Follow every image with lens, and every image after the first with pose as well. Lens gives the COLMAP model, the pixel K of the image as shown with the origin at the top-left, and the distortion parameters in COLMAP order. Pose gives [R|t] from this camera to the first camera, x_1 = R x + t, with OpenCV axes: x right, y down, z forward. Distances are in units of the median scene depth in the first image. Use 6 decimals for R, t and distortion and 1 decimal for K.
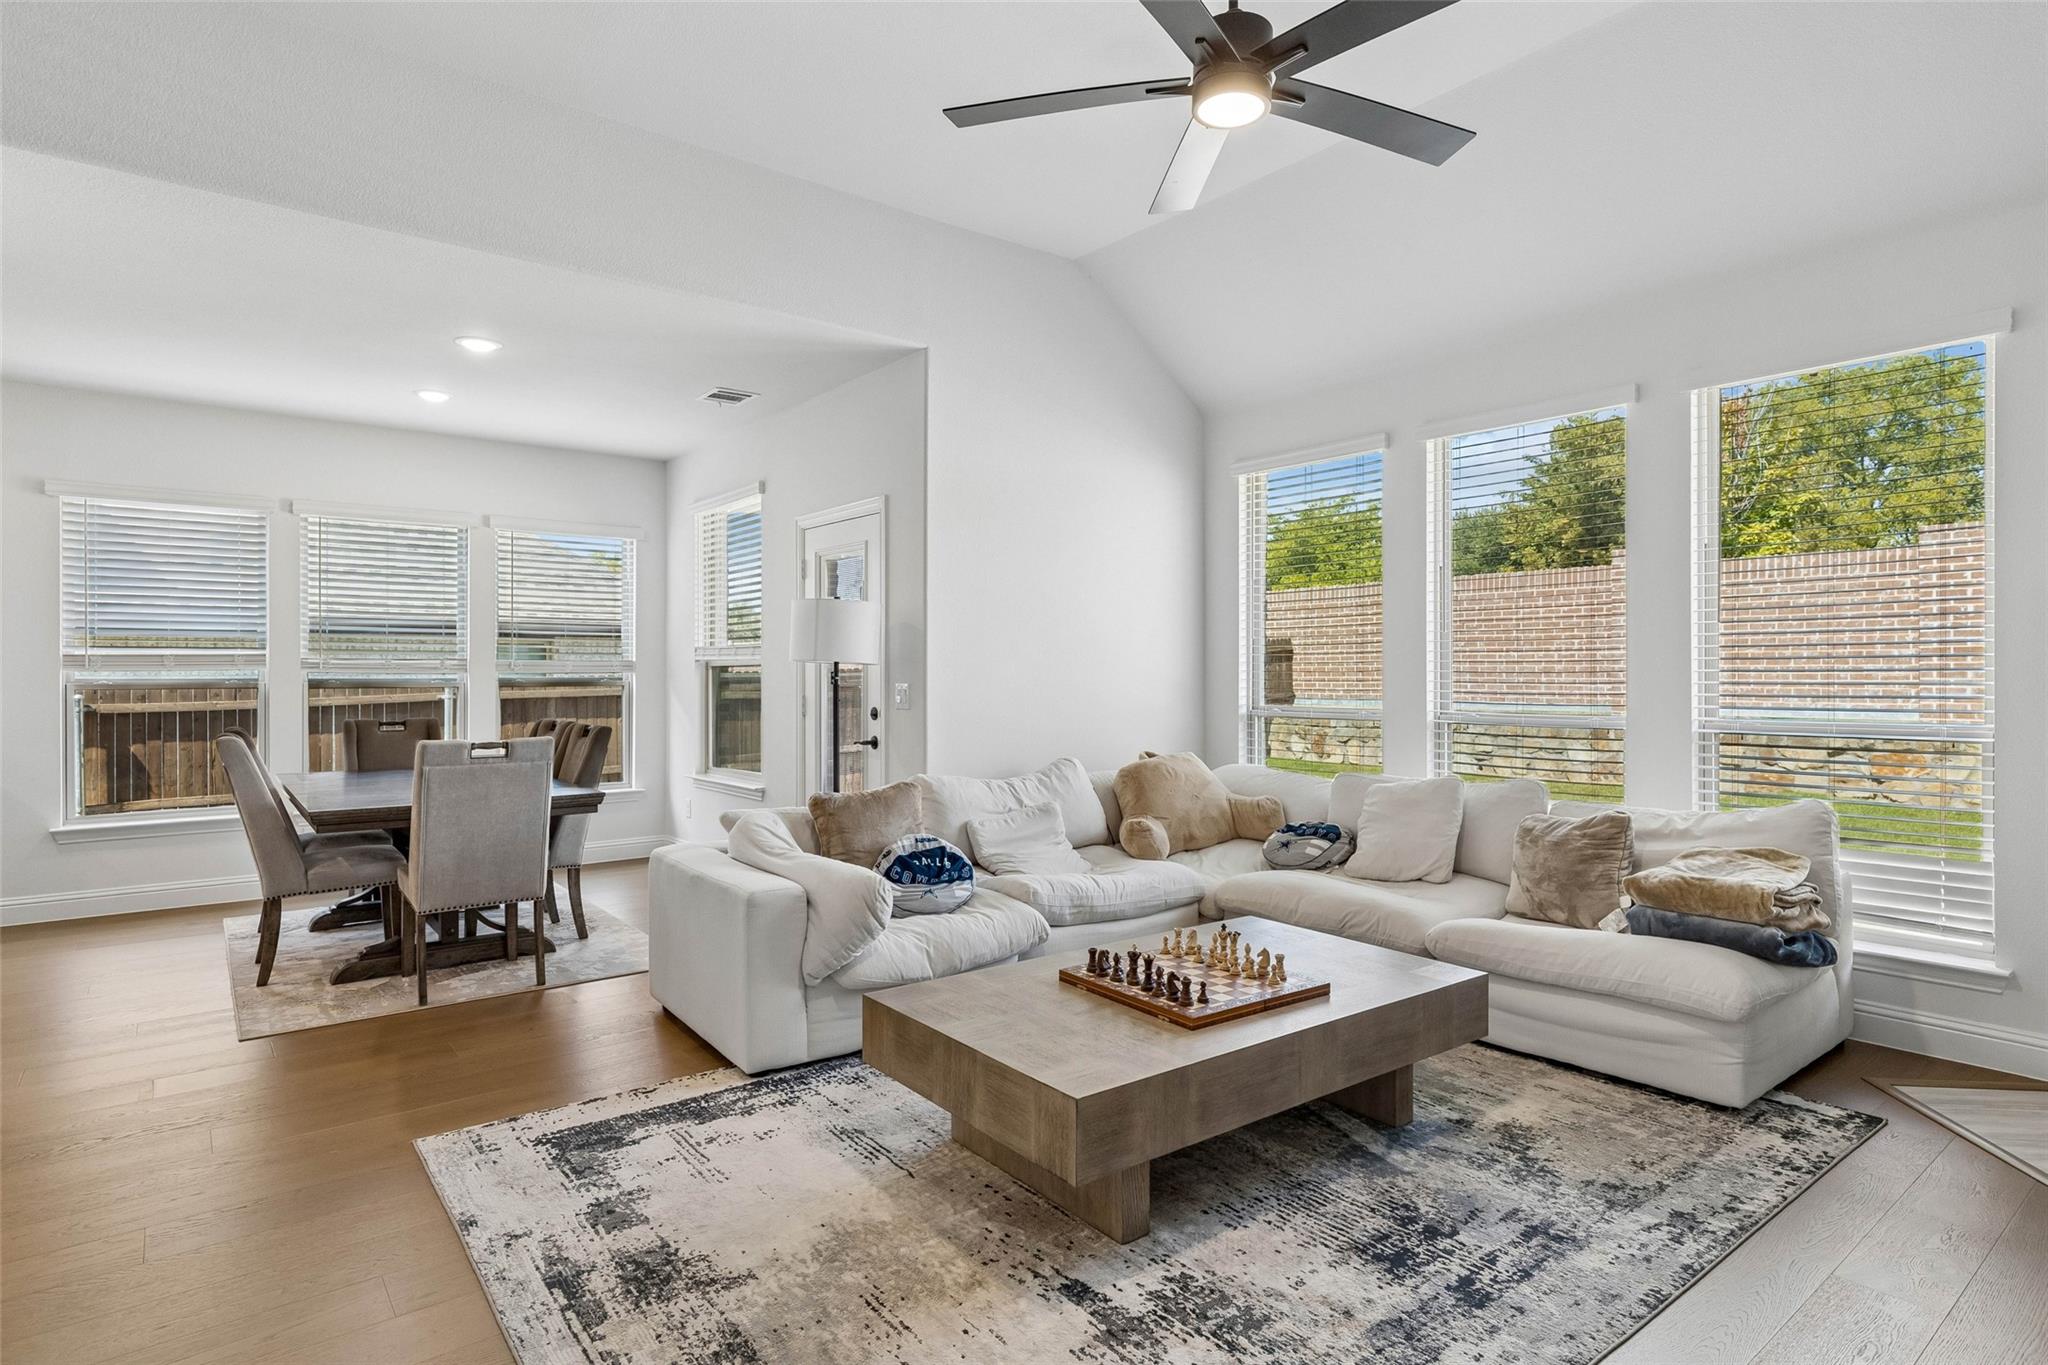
lens RADIAL K [[1087.3, 0, 1035.3], [0, 1087.3, 676.9], [0, 0, 1]] dist [0.000824, 0.000109]
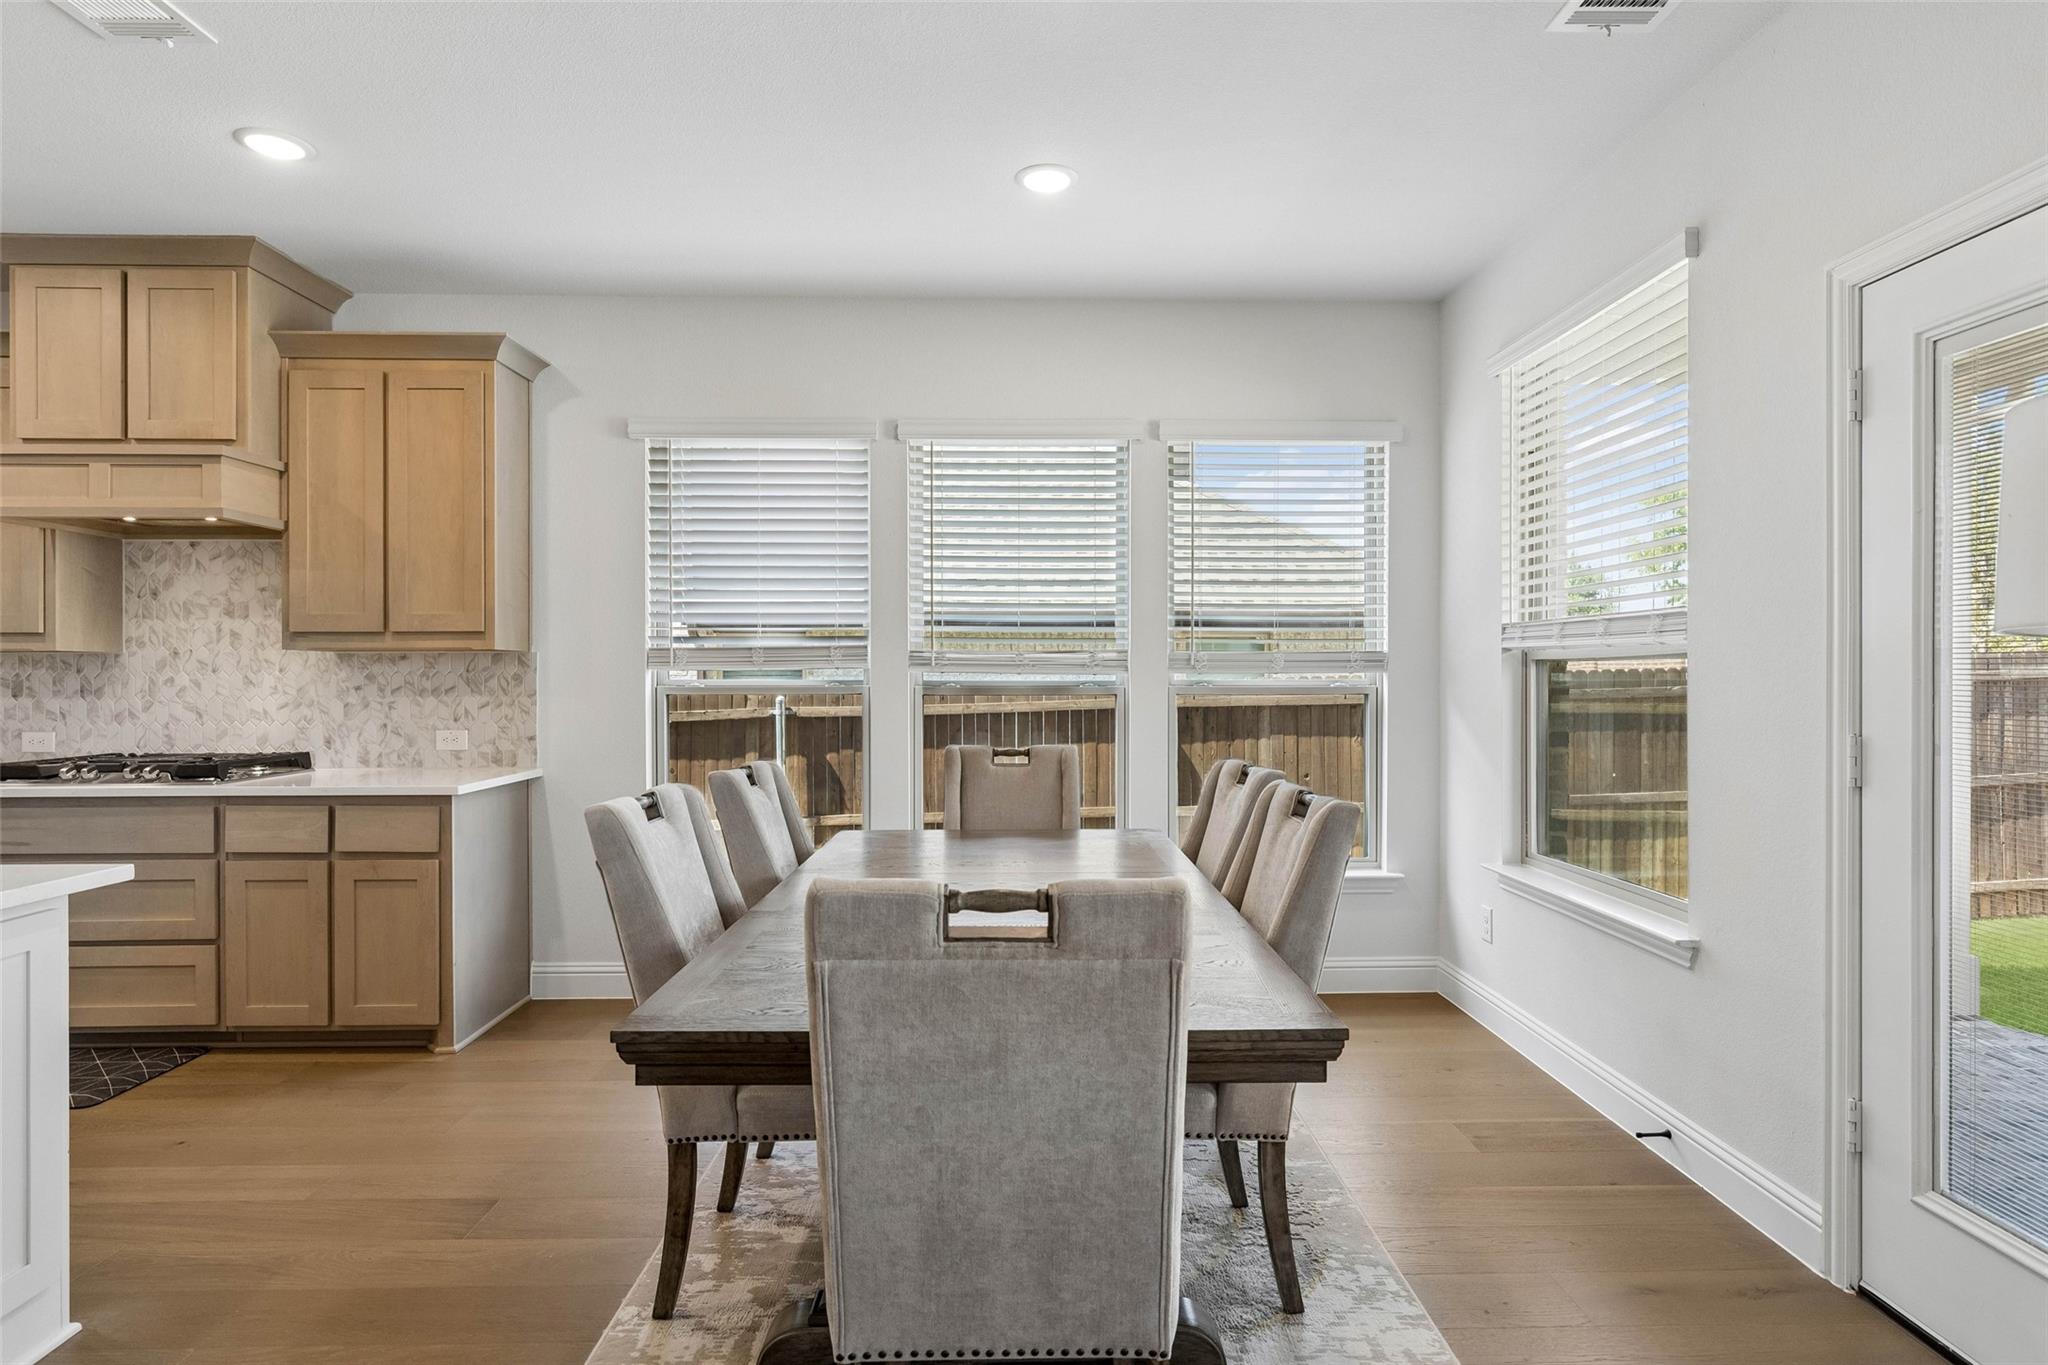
lens RADIAL K [[1087.3, 0, 1028.3], [0, 1087.3, 671.2], [0, 0, 1]] dist [0.000824, 0.000109]
pose [[0.796993, -0.001268, -0.603987, -0.400801], [-0.001947, 0.999987, -0.004667, -0.003276], [0.603985, 0.004896, 0.796981, 0.992285]]
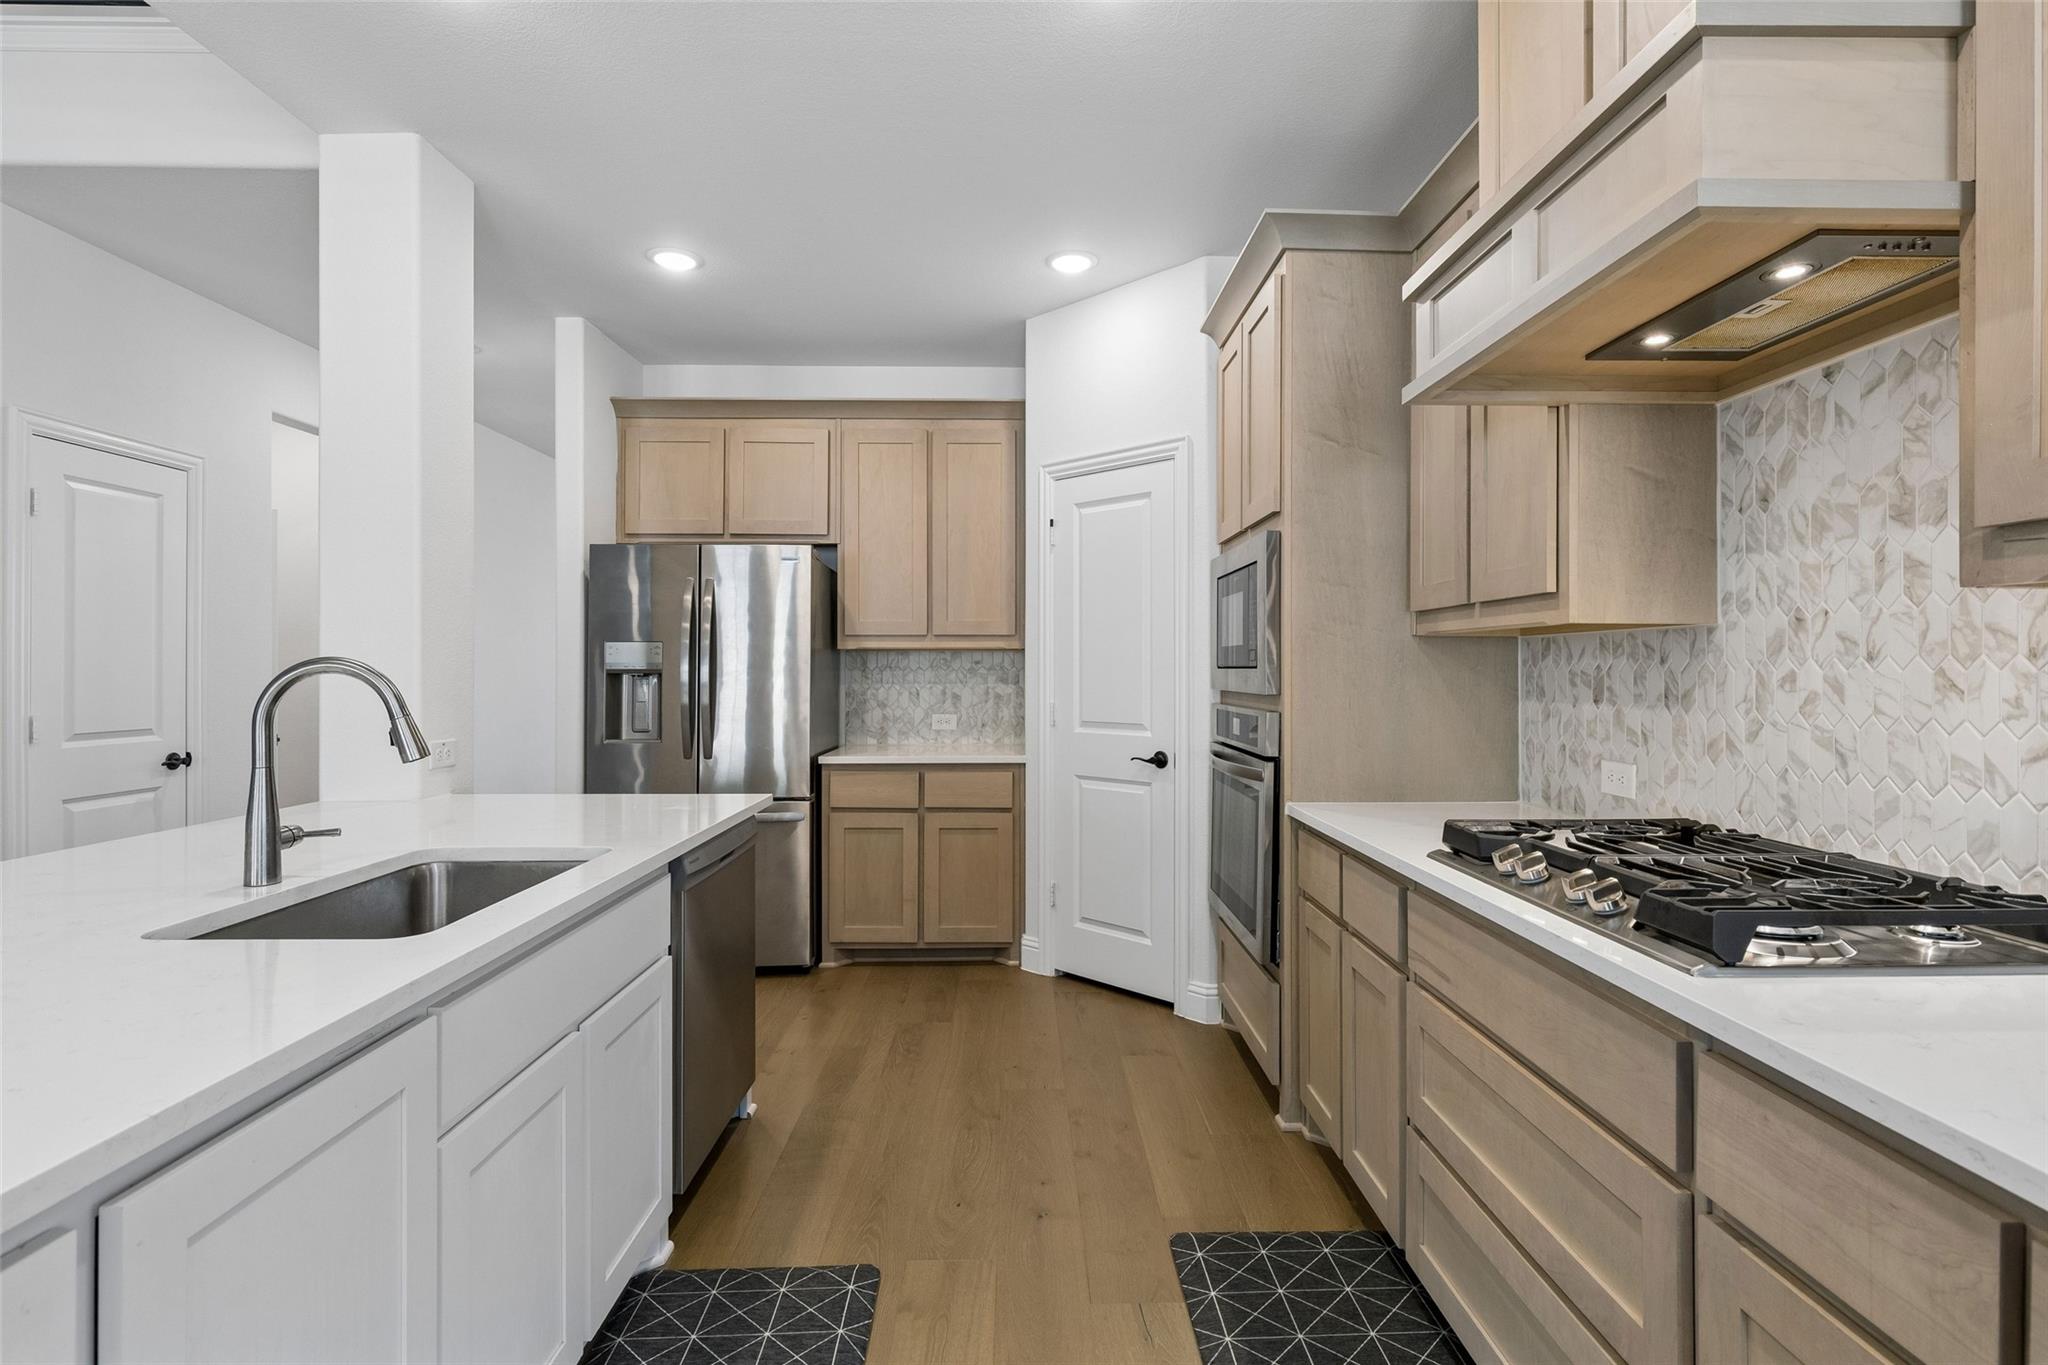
lens RADIAL K [[988.6, 0, 1021.4], [0, 988.6, 667.9], [0, 0, 1]] dist [-0.001528, -0.000445]
pose [[-0.607025, -0.000553, -0.794682, -1.432123], [-0.003592, 0.999991, 0.002048, -0.001801], [0.794675, 0.004098, -0.607022, 1.459991]]
